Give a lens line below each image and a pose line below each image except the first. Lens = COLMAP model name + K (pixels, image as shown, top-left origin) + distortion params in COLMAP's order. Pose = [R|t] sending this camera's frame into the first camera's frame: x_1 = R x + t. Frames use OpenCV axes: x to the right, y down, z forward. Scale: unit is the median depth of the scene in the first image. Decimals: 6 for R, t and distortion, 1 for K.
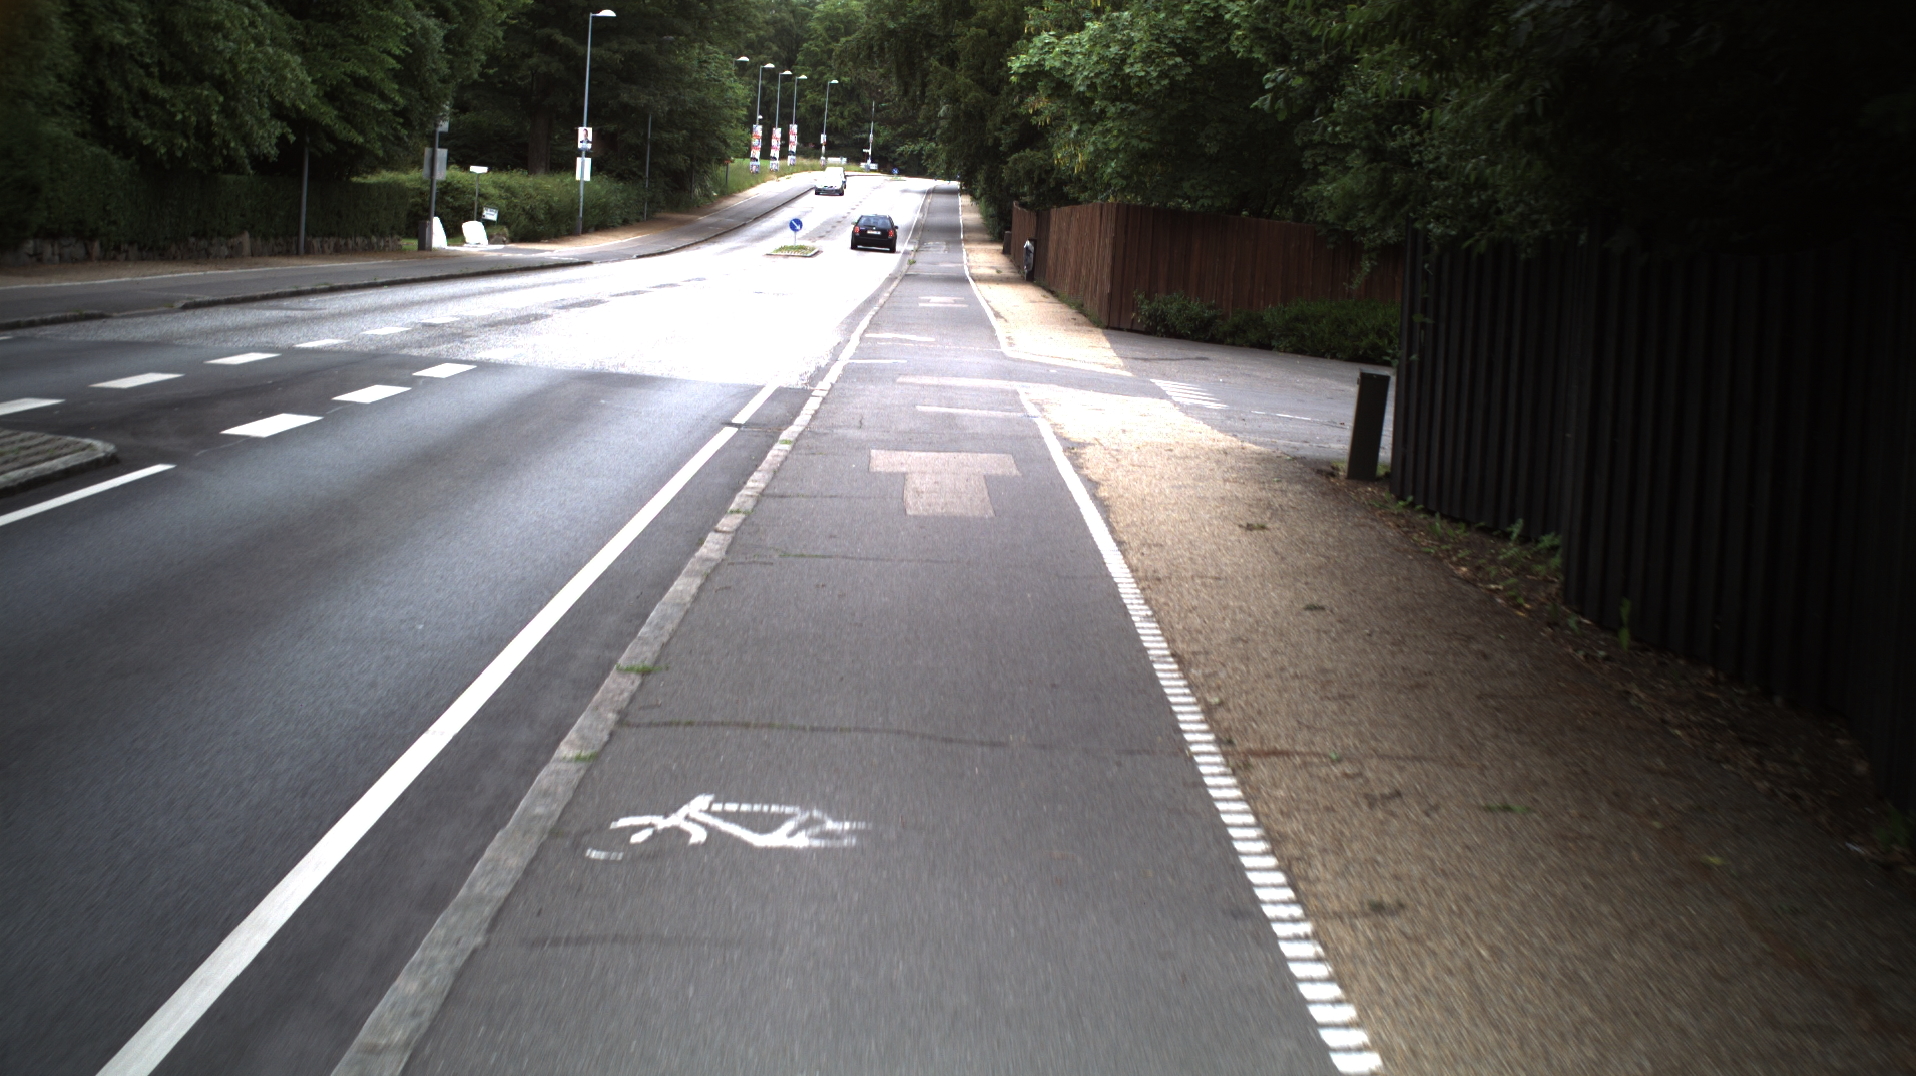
lens RADIAL K [[3482.0, 0, 958.0], [0, 3482.0, 538.0], [0, 0, 1]] dist [-0.345523, 0.507721]
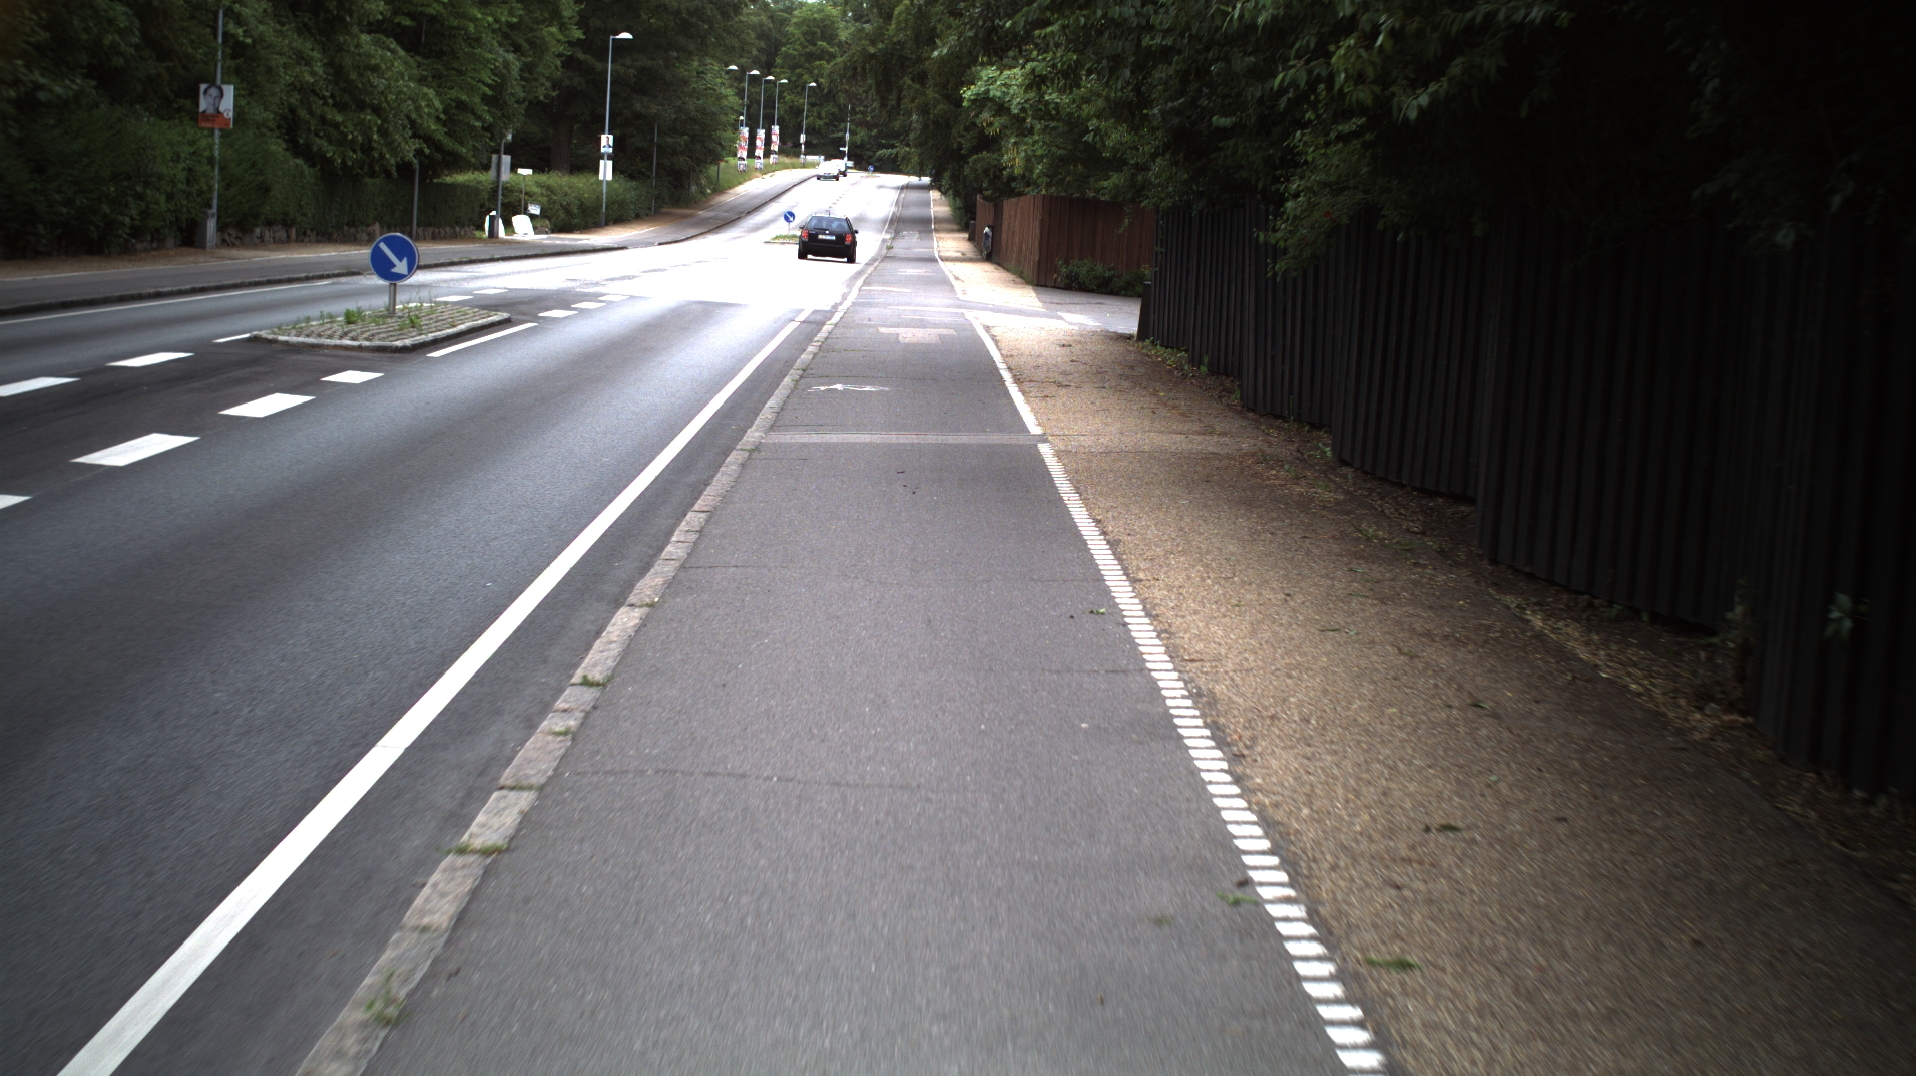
lens RADIAL K [[3482.0, 0, 958.0], [0, 3482.0, 538.0], [0, 0, 1]] dist [-0.345523, 0.507721]
pose [[0.999936, -0.008995, 0.006915, 0.001199], [0.008985, 0.999959, 0.001412, 0.026833], [-0.006927, -0.001350, 0.999975, -0.268751]]
